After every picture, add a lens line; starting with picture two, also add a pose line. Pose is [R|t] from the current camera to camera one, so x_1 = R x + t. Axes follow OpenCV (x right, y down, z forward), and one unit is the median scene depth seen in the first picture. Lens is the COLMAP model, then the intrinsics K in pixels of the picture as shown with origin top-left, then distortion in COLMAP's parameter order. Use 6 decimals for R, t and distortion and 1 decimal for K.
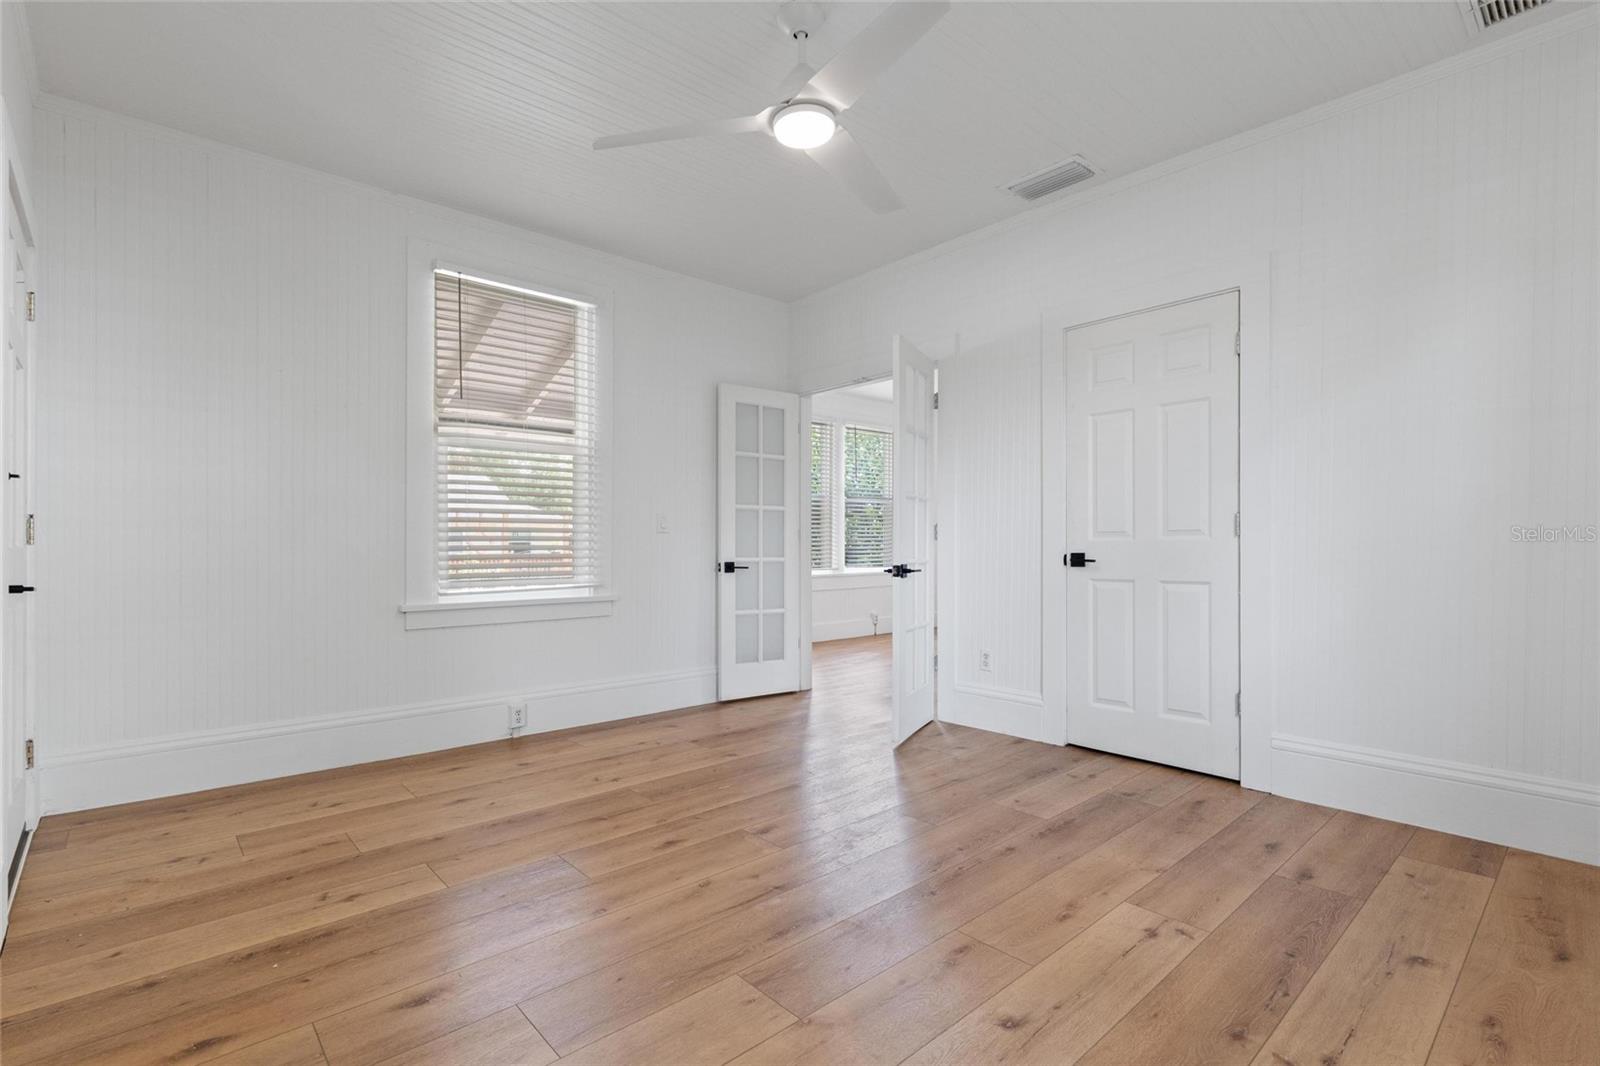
lens RADIAL K [[750.4, 0, 806.7], [0, 750.4, 548.4], [0, 0, 1]] dist [0.002595, -0.000505]
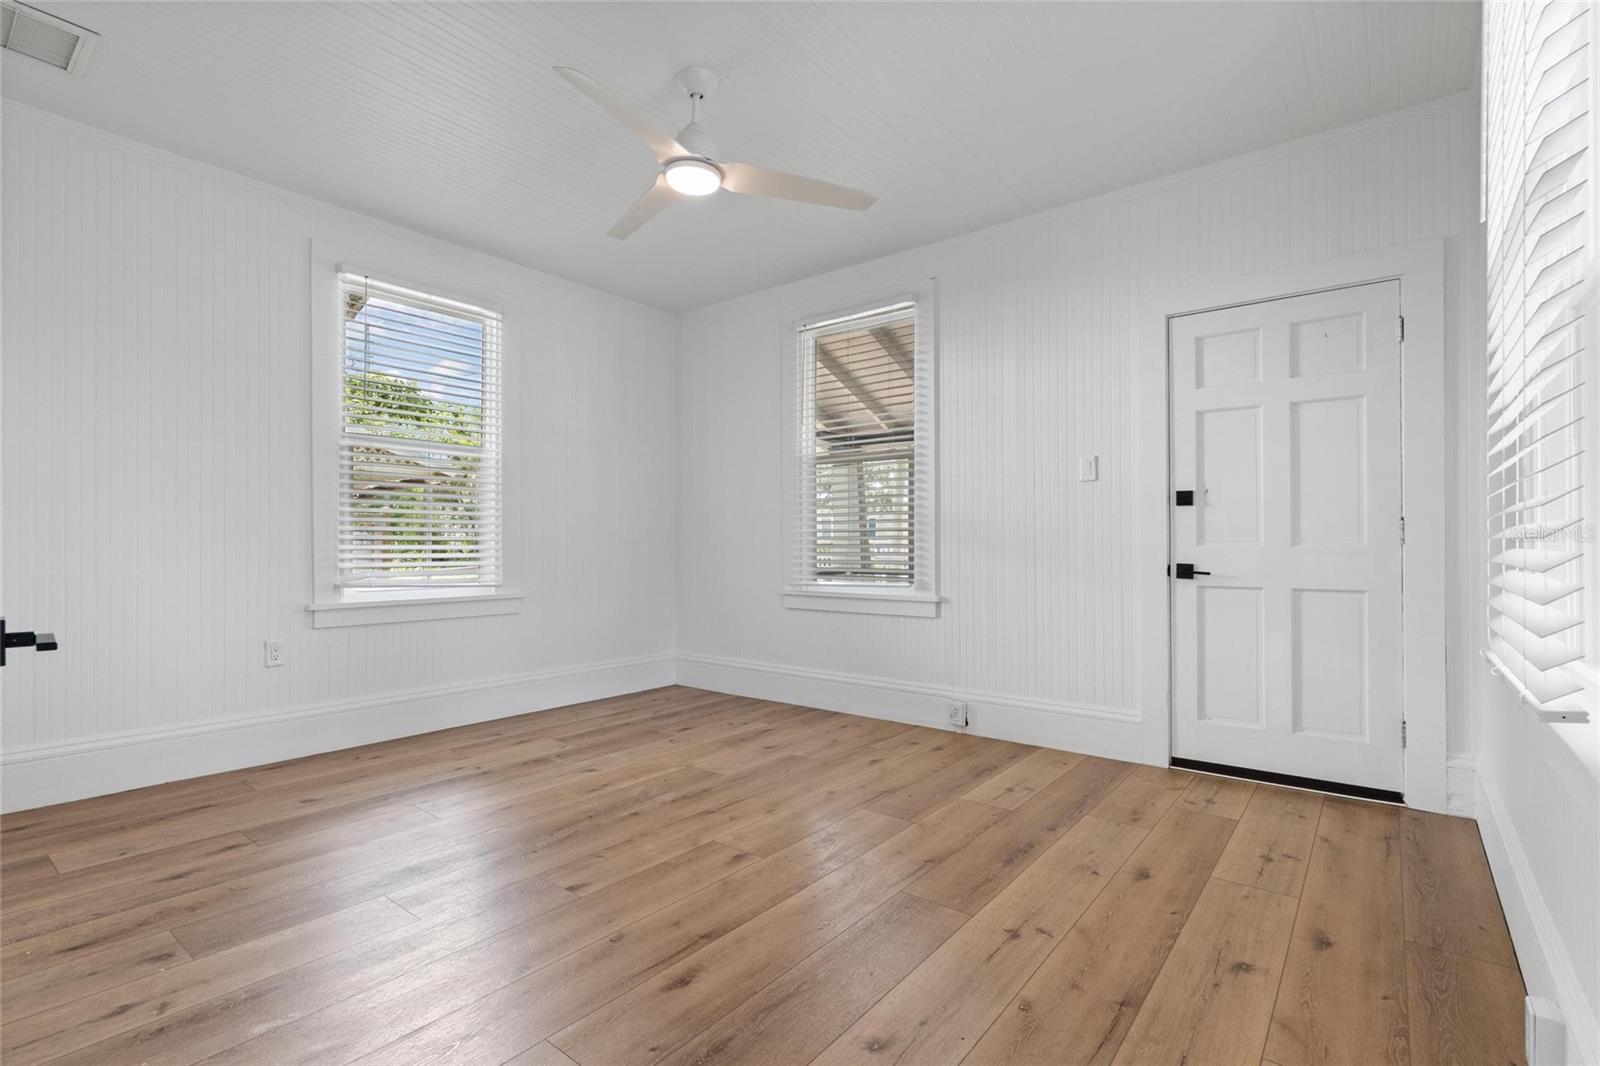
lens RADIAL K [[739.3, 0, 800.0], [0, 739.3, 533.0], [0, 0, 1]] dist [0.001870, 0.000415]
pose [[-0.987007, -0.000505, -0.160676, 0.013864], [0.000238, 0.999989, -0.004602, -0.015268], [0.160677, -0.004580, -0.986996, 1.809815]]
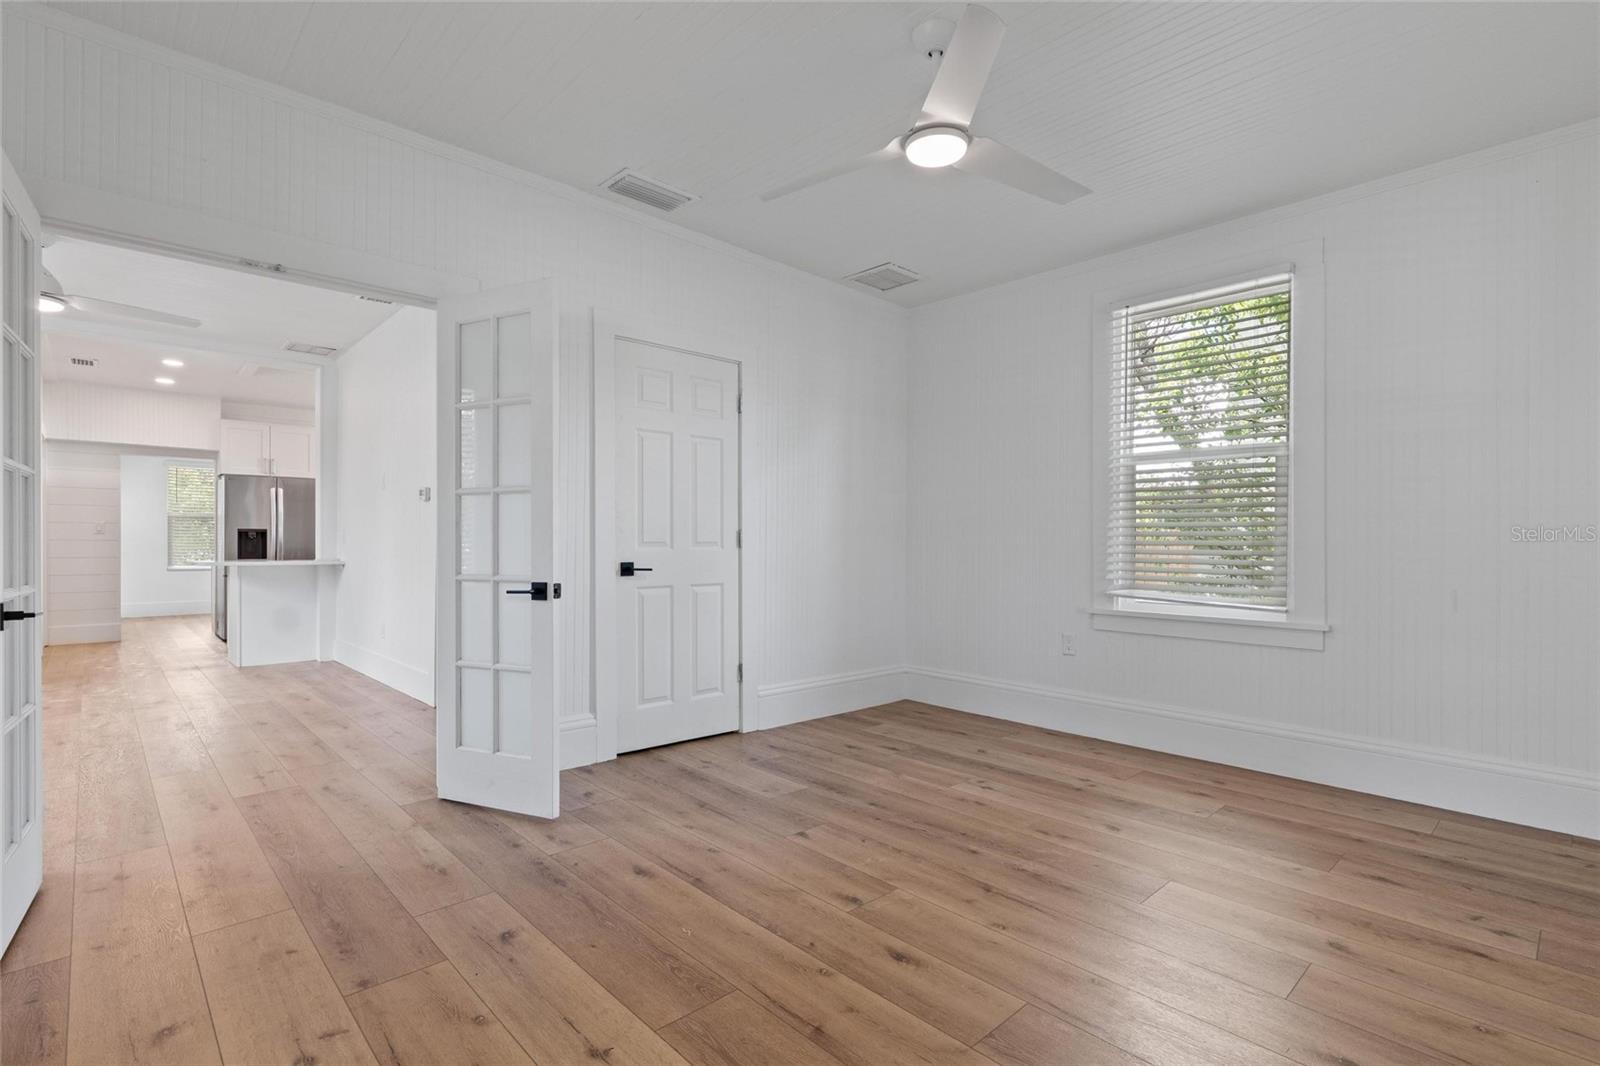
lens RADIAL K [[750.4, 0, 806.7], [0, 750.4, 548.4], [0, 0, 1]] dist [0.002595, -0.000505]
pose [[-0.022527, -0.002099, 0.999744, -0.855735], [-0.001123, 0.999997, 0.002075, -0.020059], [-0.999746, -0.001076, -0.022529, 1.015685]]
